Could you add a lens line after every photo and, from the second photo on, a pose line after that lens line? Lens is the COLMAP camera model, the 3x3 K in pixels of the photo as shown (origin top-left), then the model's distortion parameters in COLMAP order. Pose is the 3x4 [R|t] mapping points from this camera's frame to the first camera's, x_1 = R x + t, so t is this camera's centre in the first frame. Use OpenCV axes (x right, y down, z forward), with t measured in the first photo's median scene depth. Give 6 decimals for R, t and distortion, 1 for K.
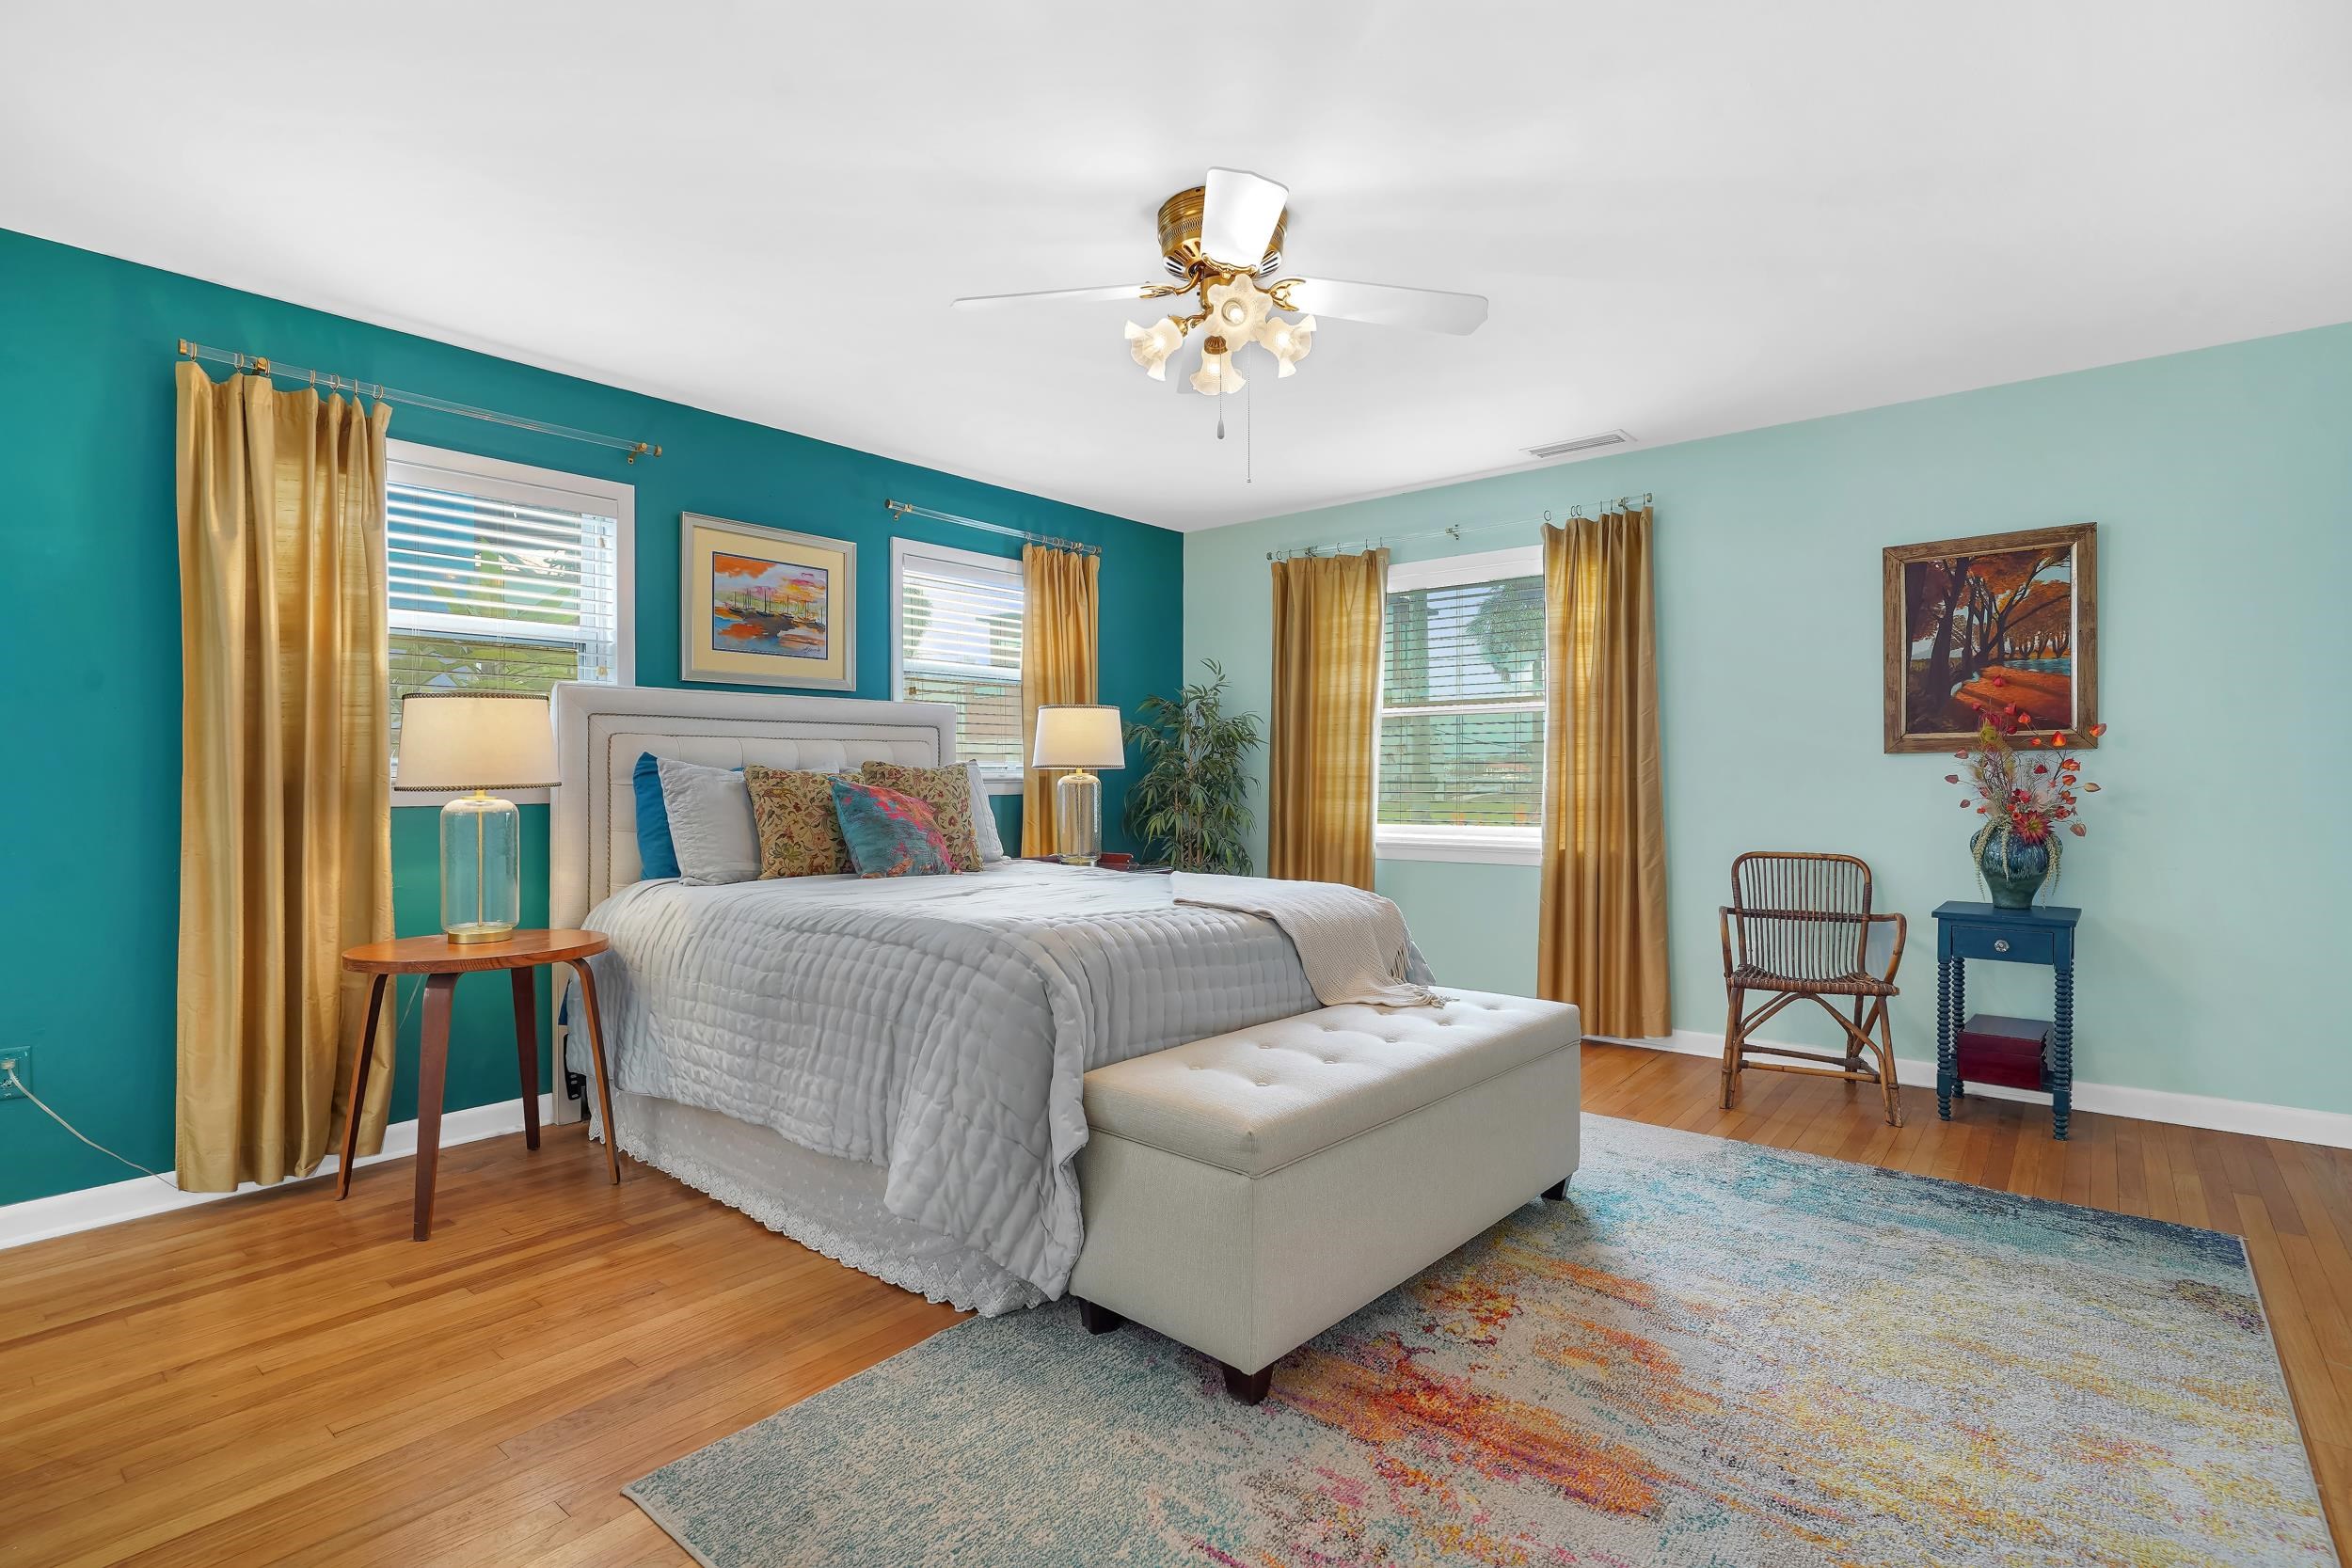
lens RADIAL K [[1143.7, 0, 1151.7], [0, 1143.7, 787.1], [0, 0, 1]] dist [-0.003954, 0.003570]
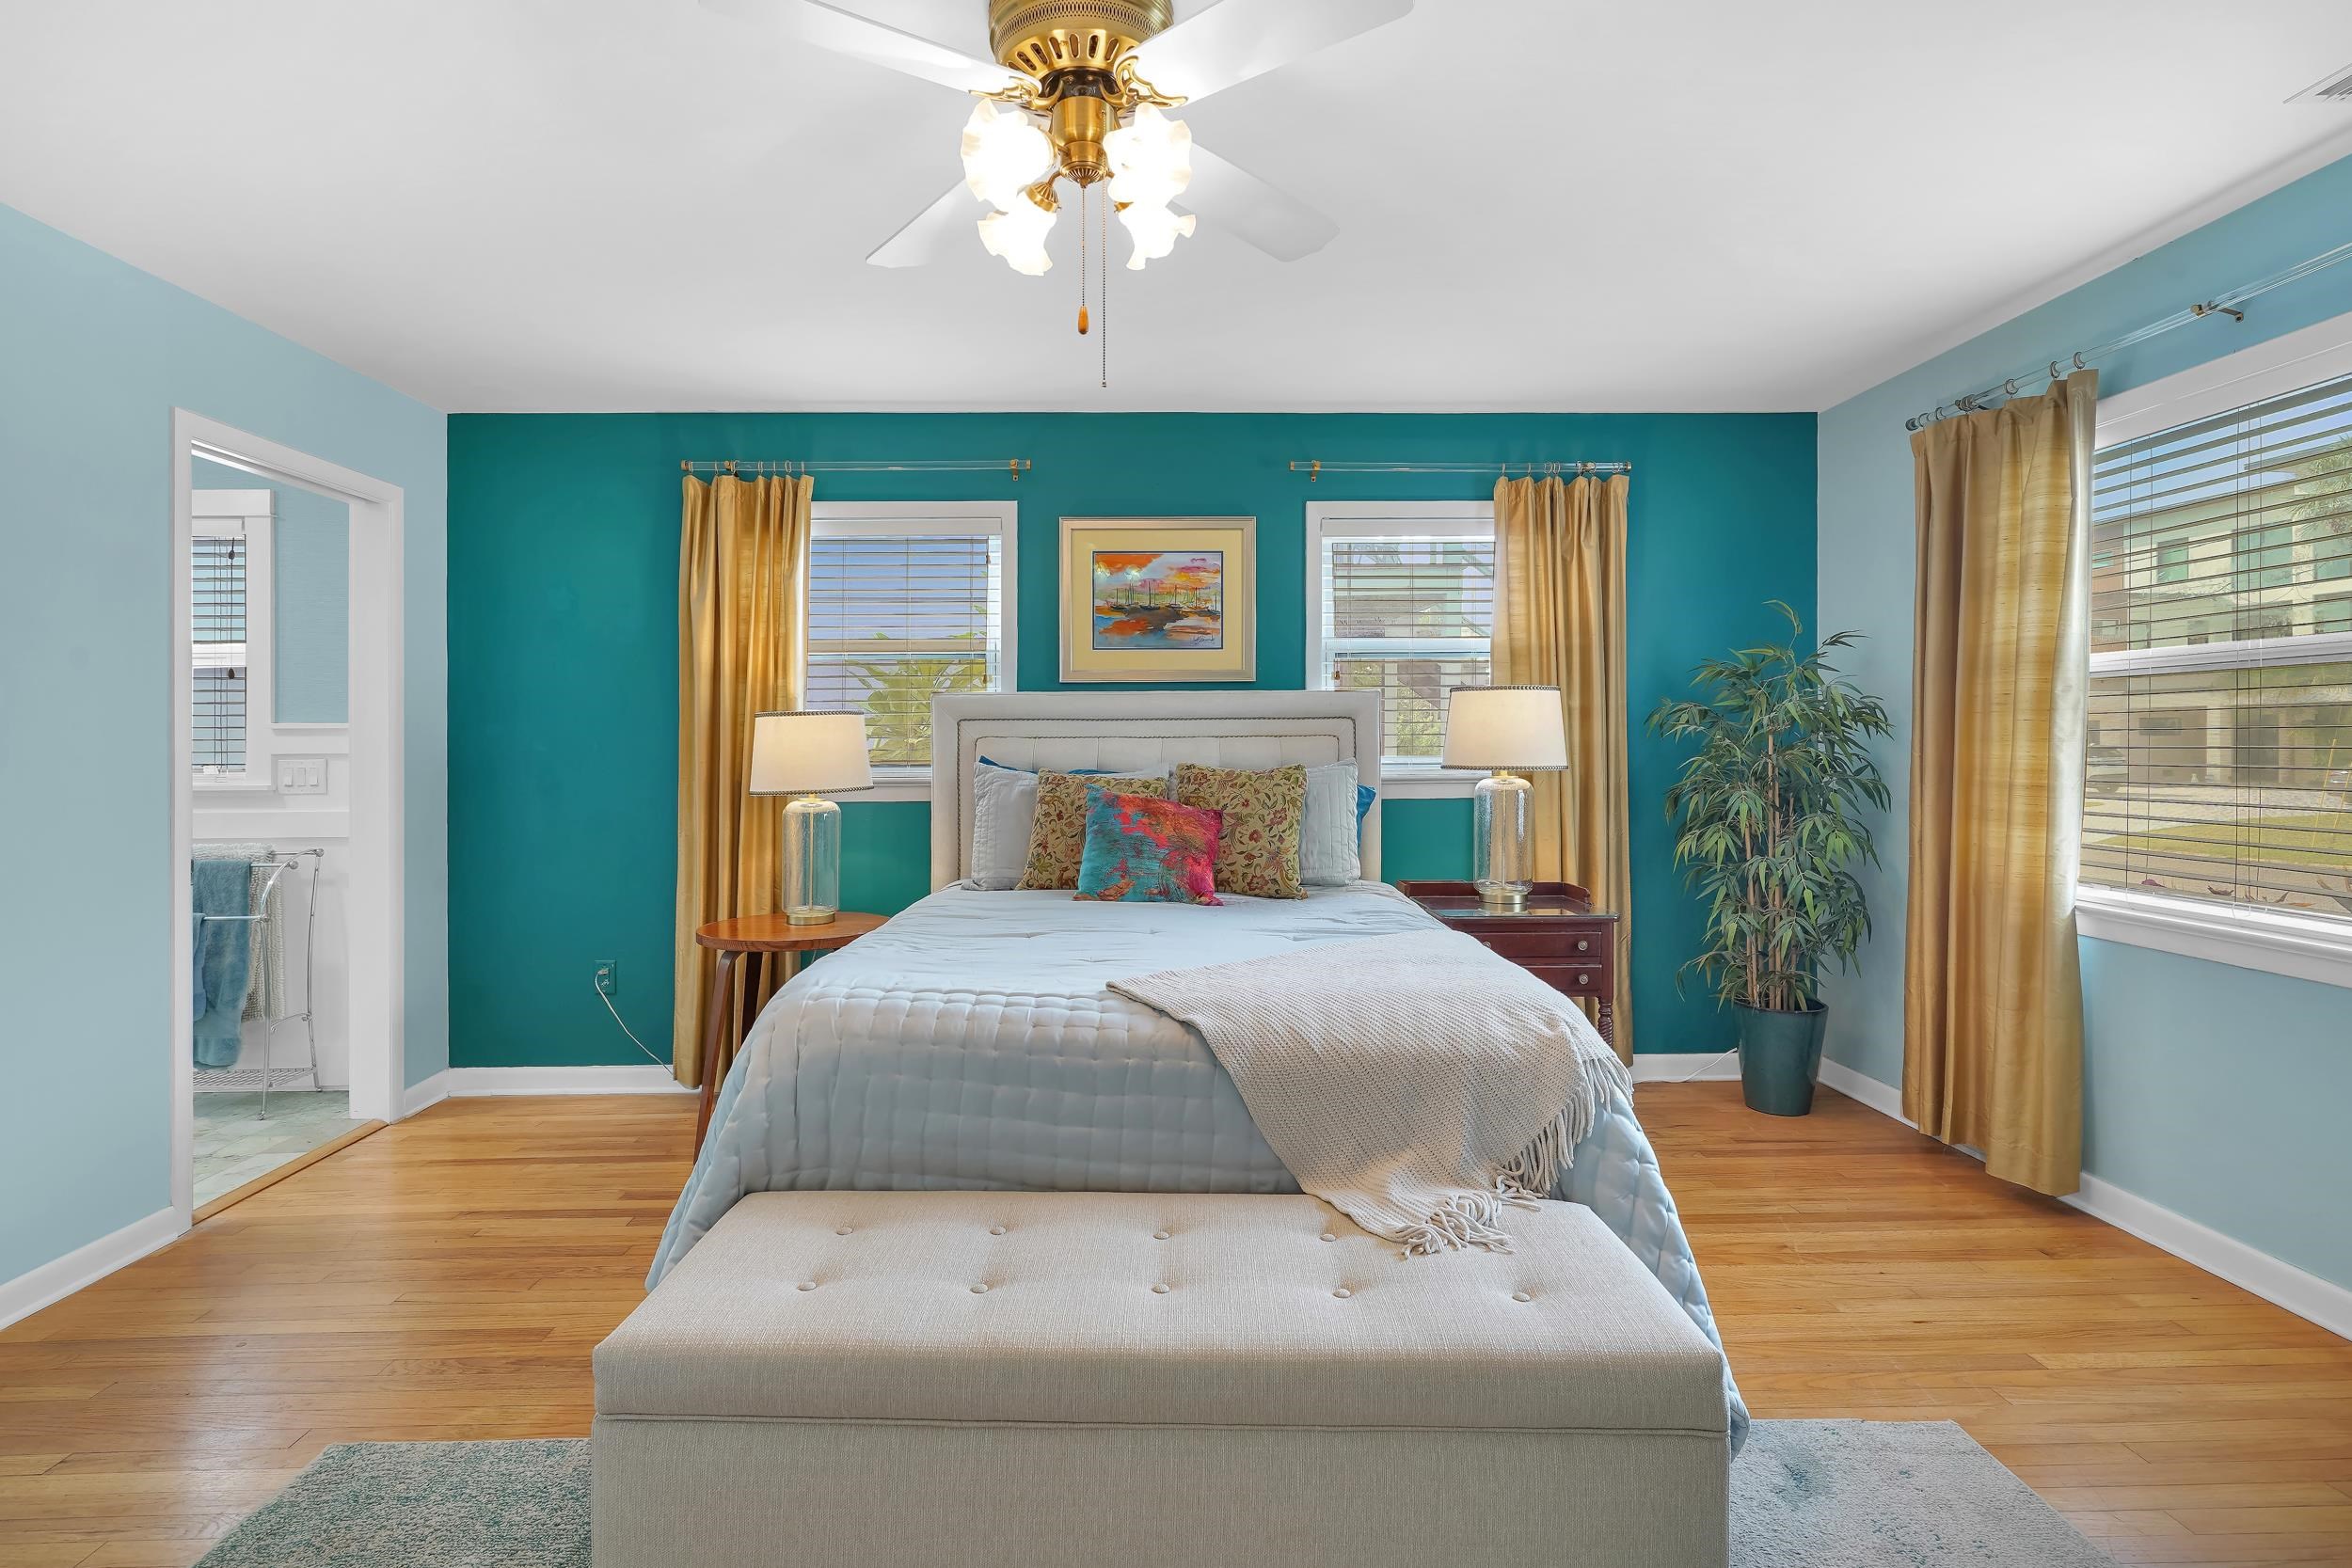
lens RADIAL K [[1143.7, 0, 1131.8], [0, 1143.7, 746.6], [0, 0, 1]] dist [-0.003954, 0.003570]
pose [[0.654474, 0.000216, -0.756084, 0.402356], [-0.002443, 0.999995, -0.001829, -0.034226], [0.756081, 0.003044, 0.654472, 0.378321]]
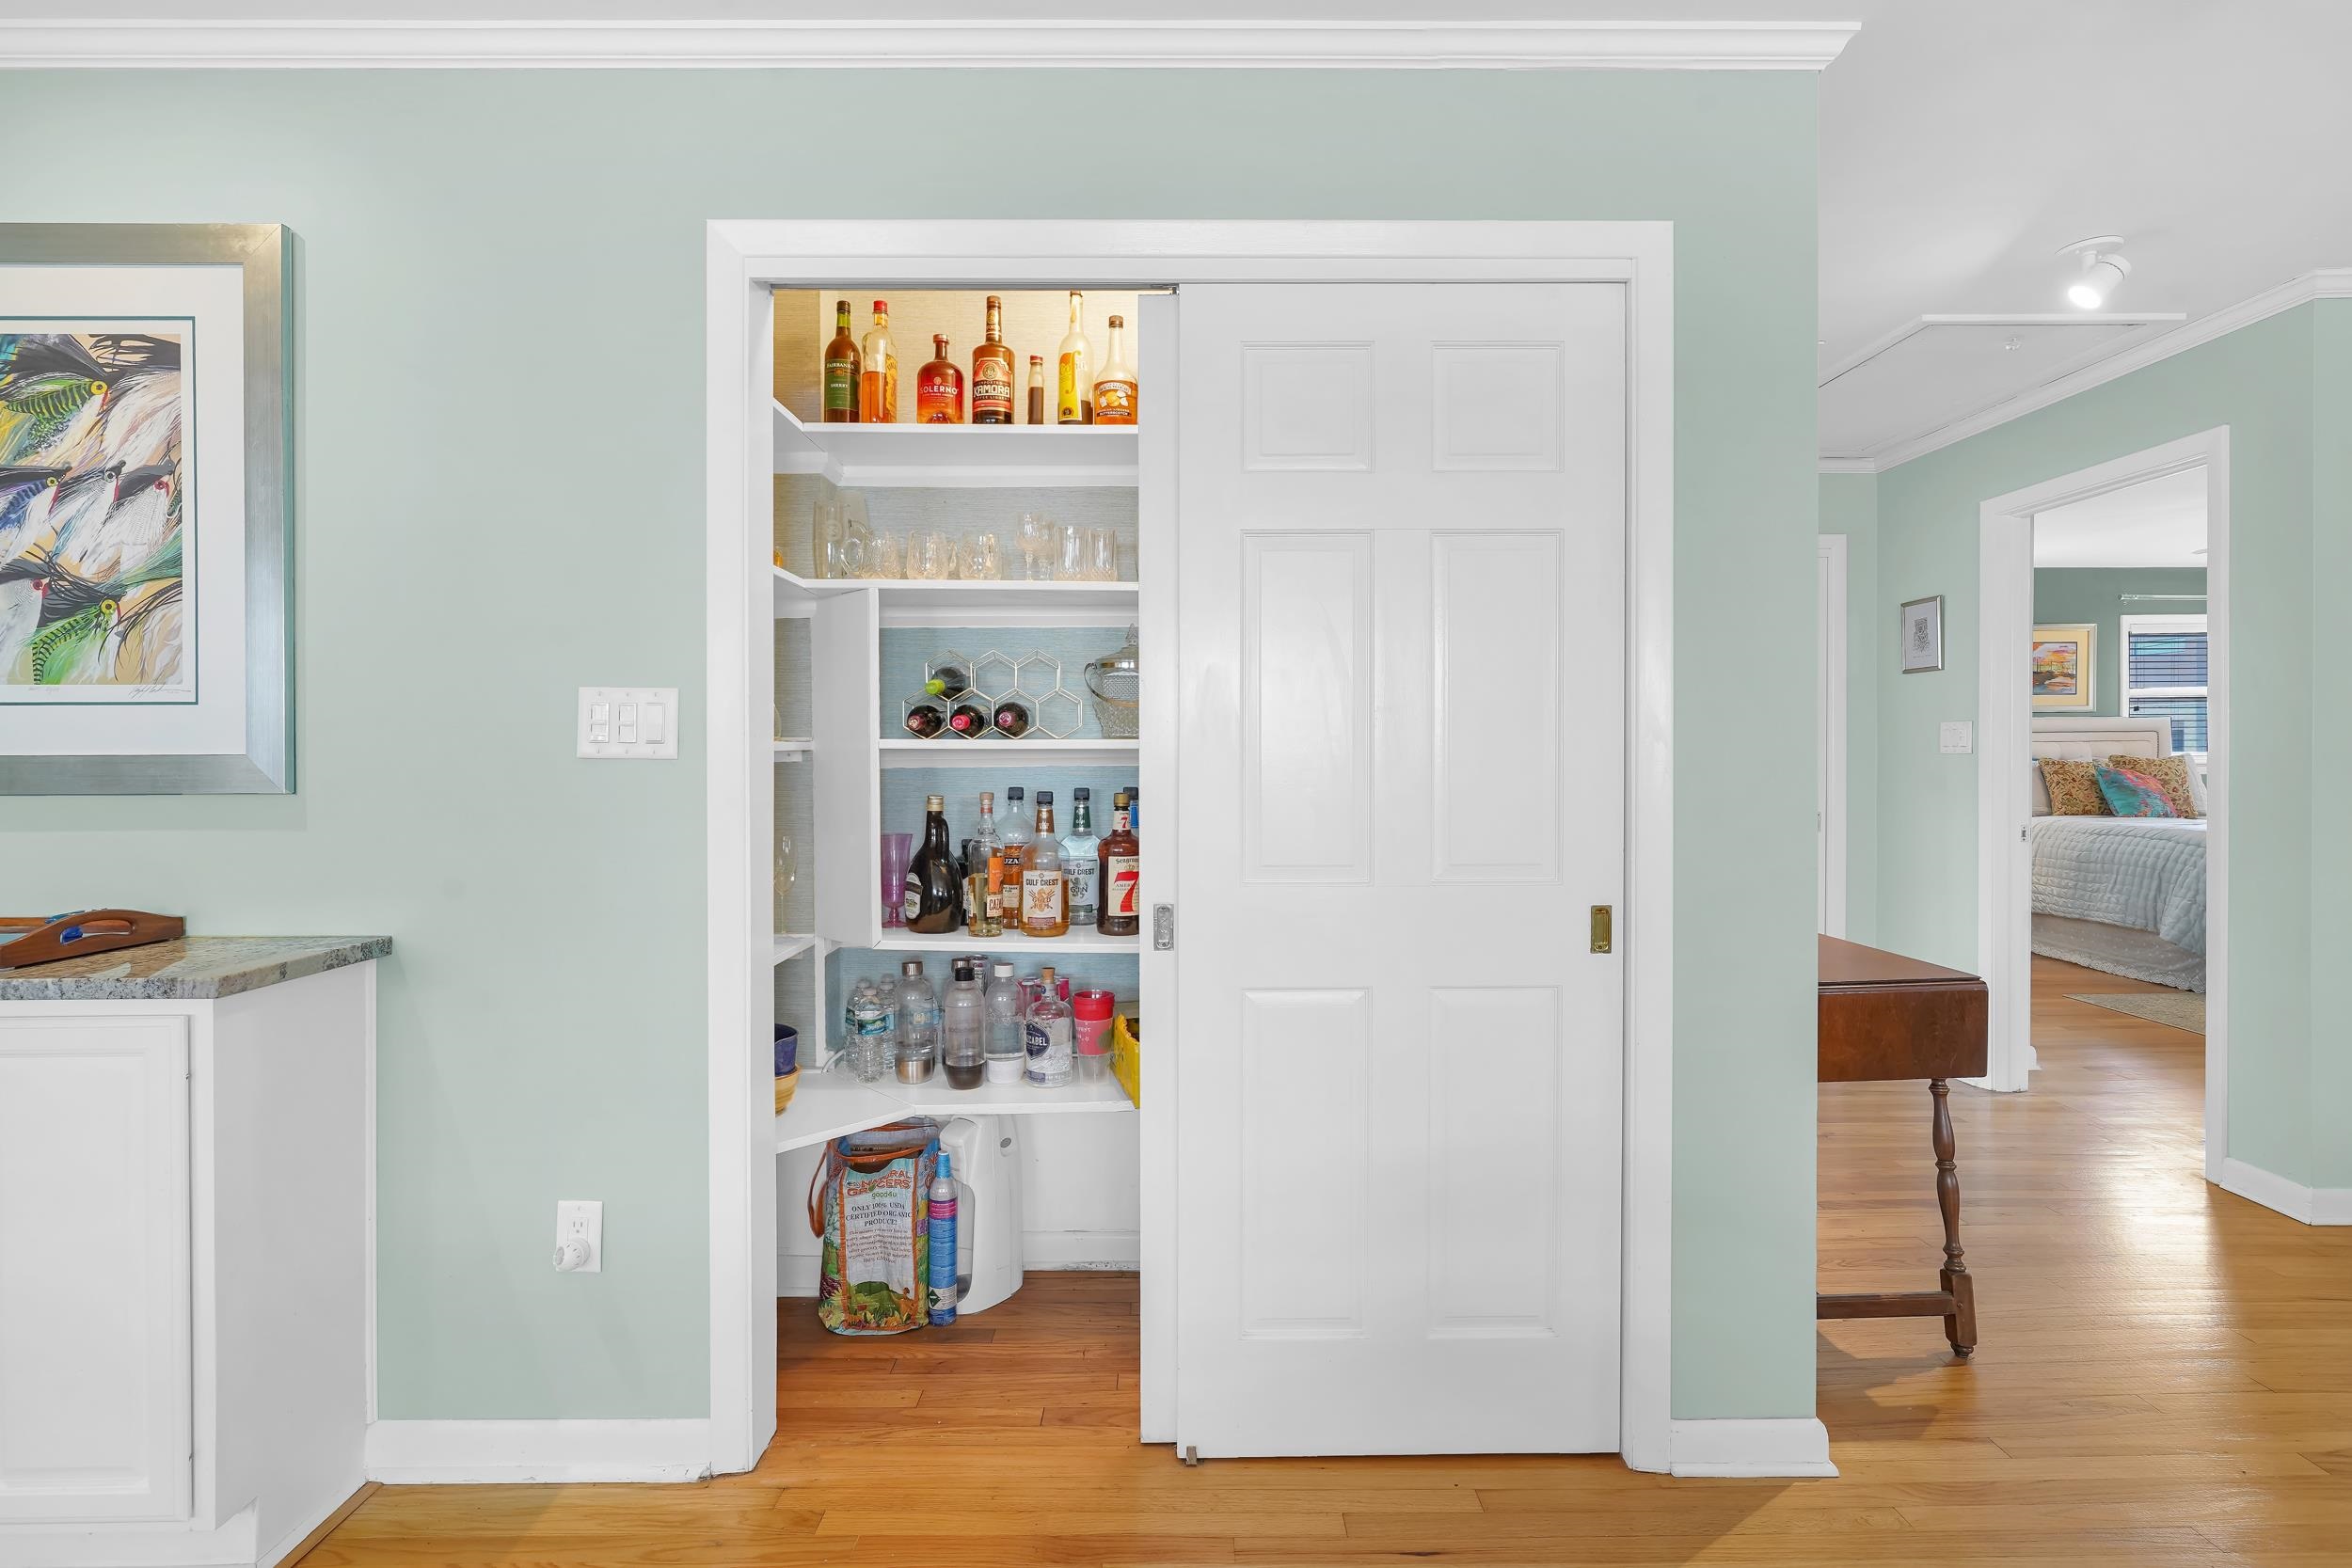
lens RADIAL K [[1143.7, 0, 1180.5], [0, 1143.7, 770.0], [0, 0, 1]] dist [-0.003954, 0.003570]
pose [[0.664699, 0.010093, -0.747043, 0.115272], [-0.003603, 0.999940, 0.010304, -0.012192], [0.747102, -0.004157, 0.664696, -1.261997]]
